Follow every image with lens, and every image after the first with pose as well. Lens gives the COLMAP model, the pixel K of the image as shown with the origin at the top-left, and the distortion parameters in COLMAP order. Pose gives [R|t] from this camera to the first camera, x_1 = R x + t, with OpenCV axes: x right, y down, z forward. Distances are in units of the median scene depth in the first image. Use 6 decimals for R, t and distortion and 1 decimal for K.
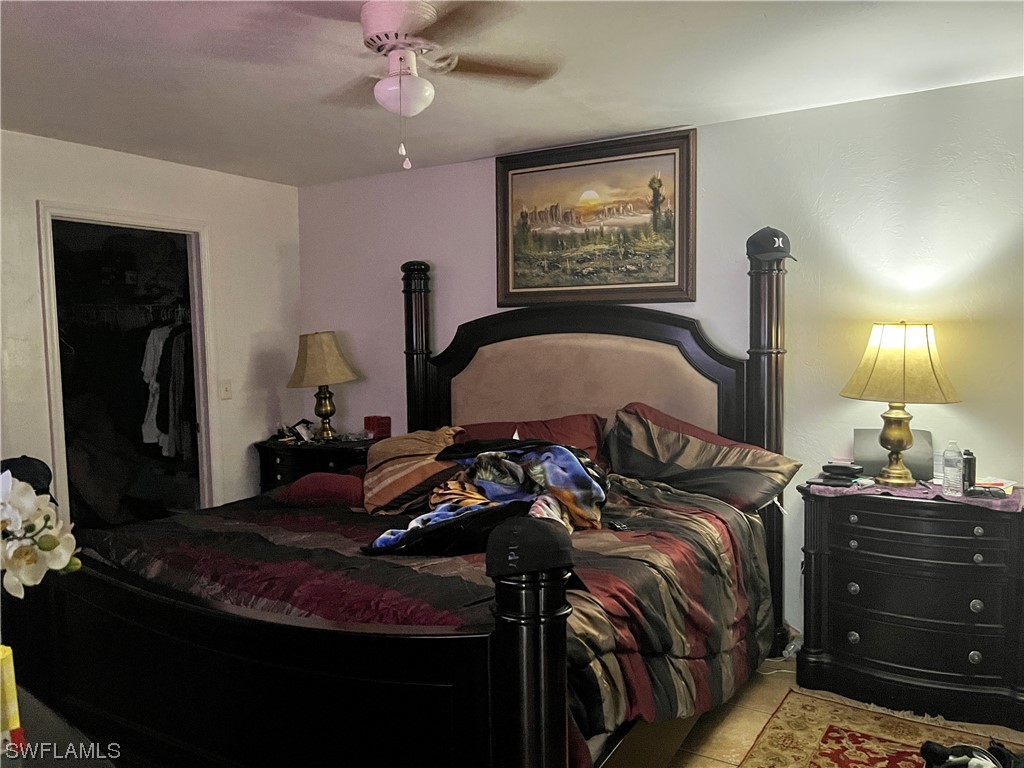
lens RADIAL K [[783.1, 0, 515.4], [0, 783.1, 385.2], [0, 0, 1]] dist [0.007231, 0.000976]
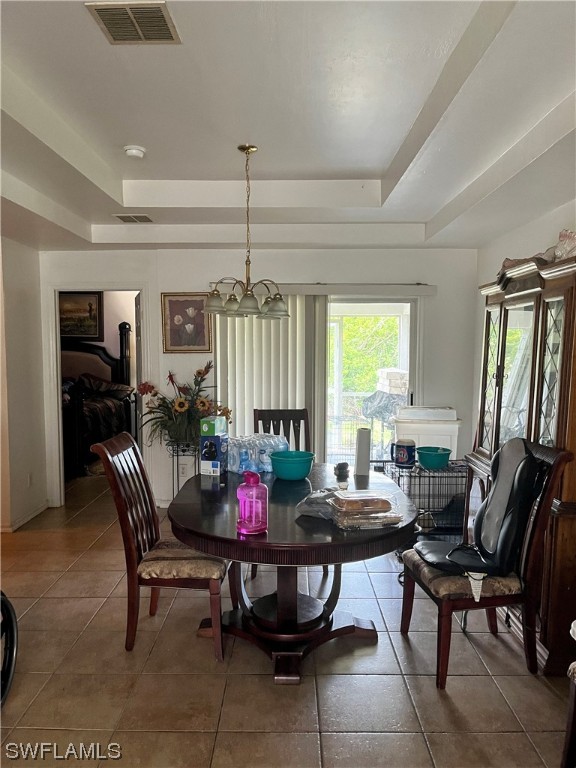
lens RADIAL K [[587.4, 0, 289.5], [0, 587.4, 382.5], [0, 0, 1]] dist [0.007231, 0.000976]
pose [[0.857115, -0.020118, 0.514731, -0.386641], [0.016791, 0.999797, 0.011115, 0.051822], [-0.514851, -0.000884, 0.857279, -1.559576]]
